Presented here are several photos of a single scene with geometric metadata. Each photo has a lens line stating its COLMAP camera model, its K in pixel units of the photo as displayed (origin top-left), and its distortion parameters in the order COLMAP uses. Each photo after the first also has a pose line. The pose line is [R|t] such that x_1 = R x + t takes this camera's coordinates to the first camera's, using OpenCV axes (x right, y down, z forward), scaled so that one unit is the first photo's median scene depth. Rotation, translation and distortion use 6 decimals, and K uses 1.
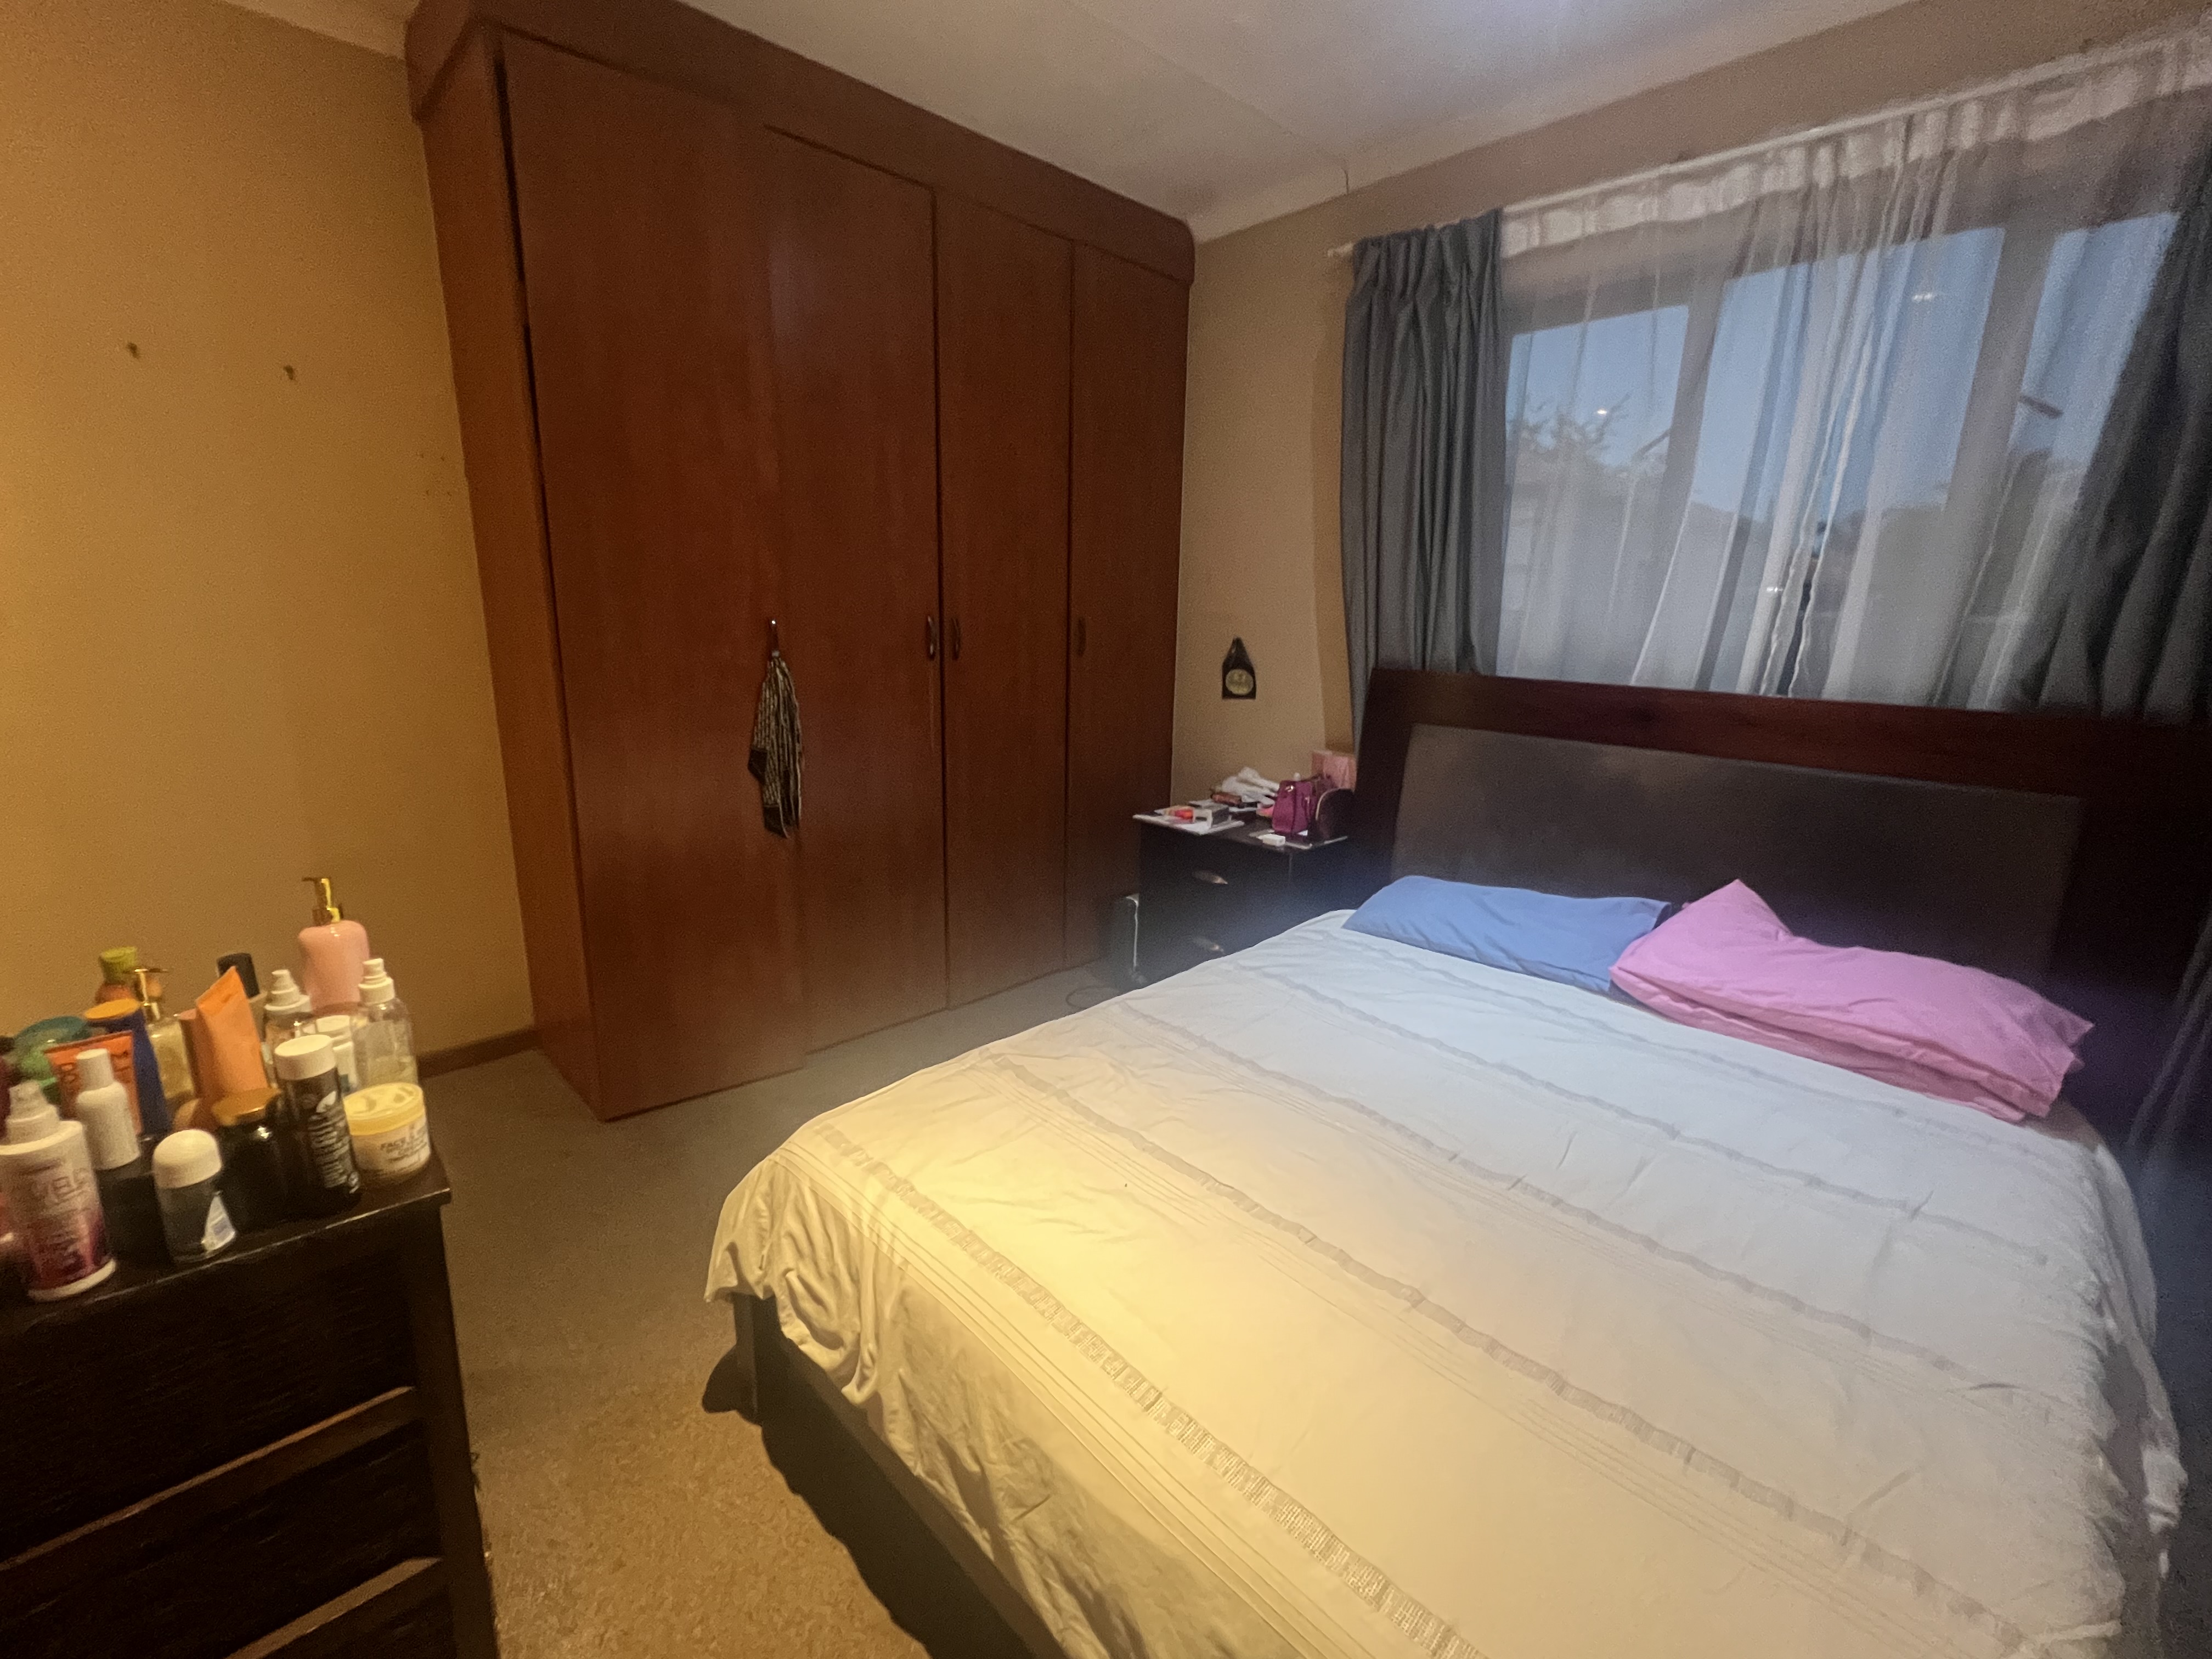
lens RADIAL K [[949.7, 0, 1104.2], [0, 949.7, 835.7], [0, 0, 1]] dist [-0.001072, 0.000024]
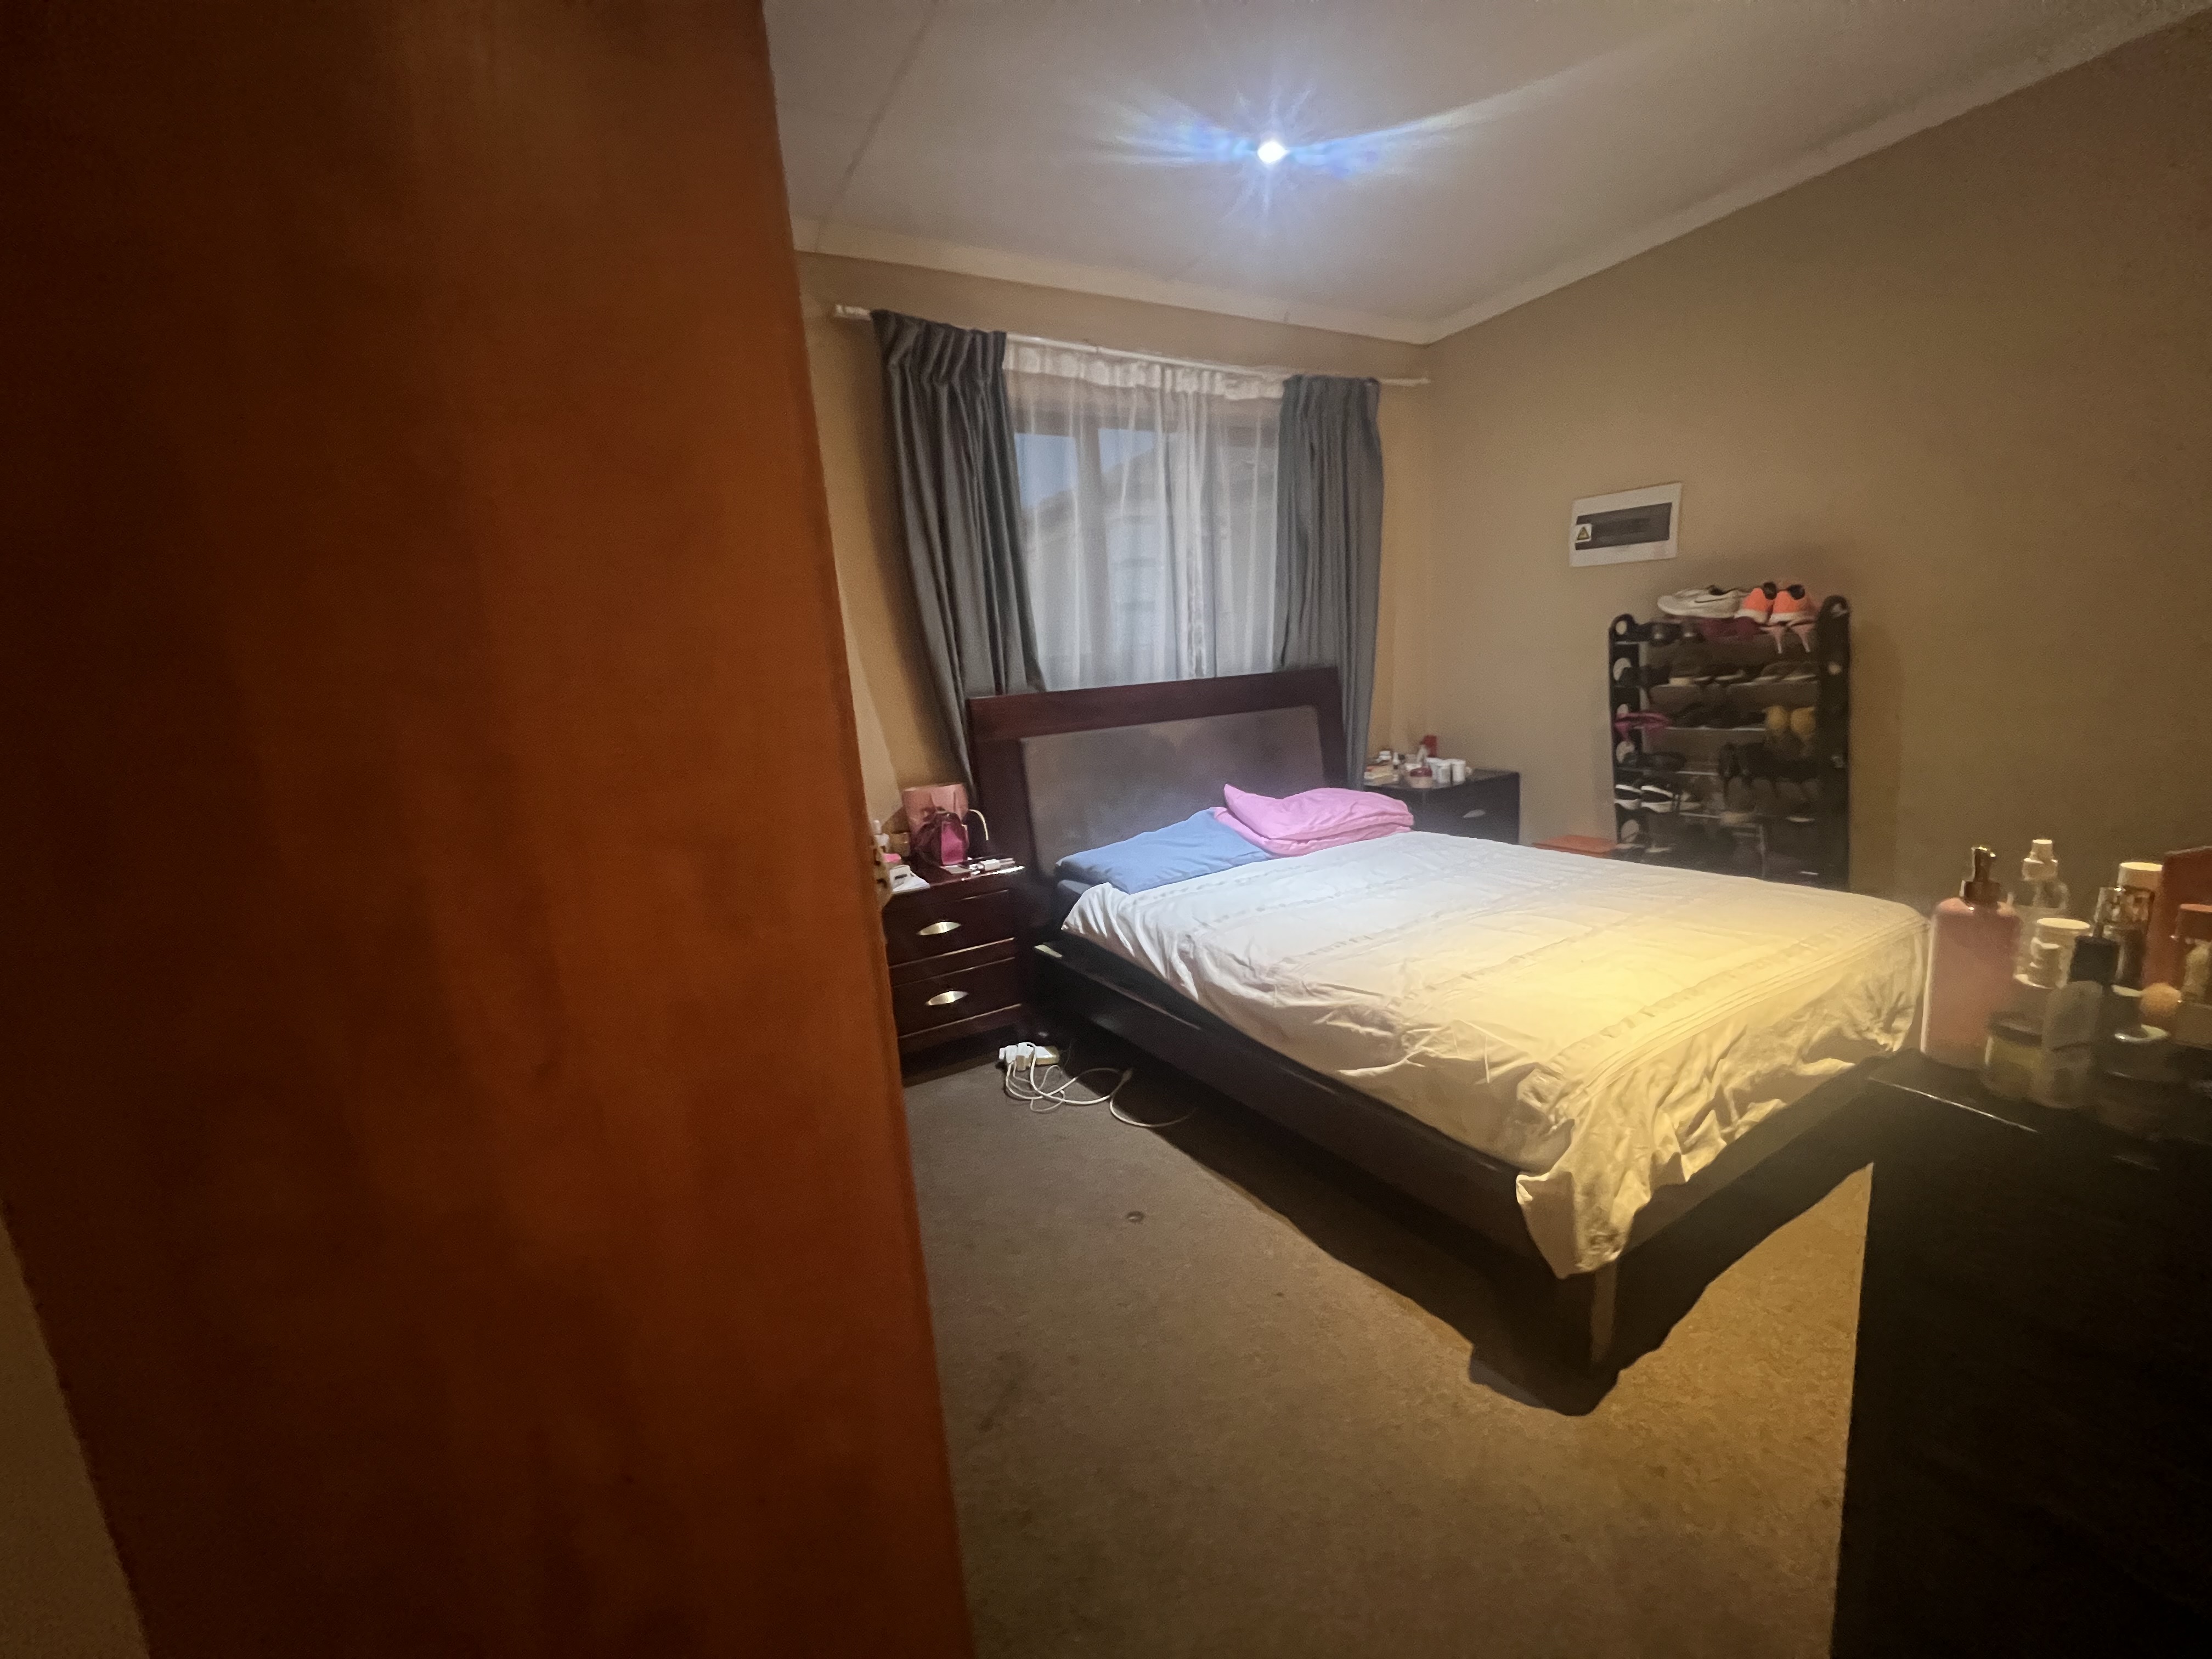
lens RADIAL K [[890.3, 0, 1106.0], [0, 890.3, 829.5], [0, 0, 1]] dist [0.023319, 0.000021]
pose [[0.226886, -0.224567, 0.947677, -0.932133], [0.304725, 0.940566, 0.149926, -0.185783], [-0.925022, 0.254765, 0.281832, 0.768981]]
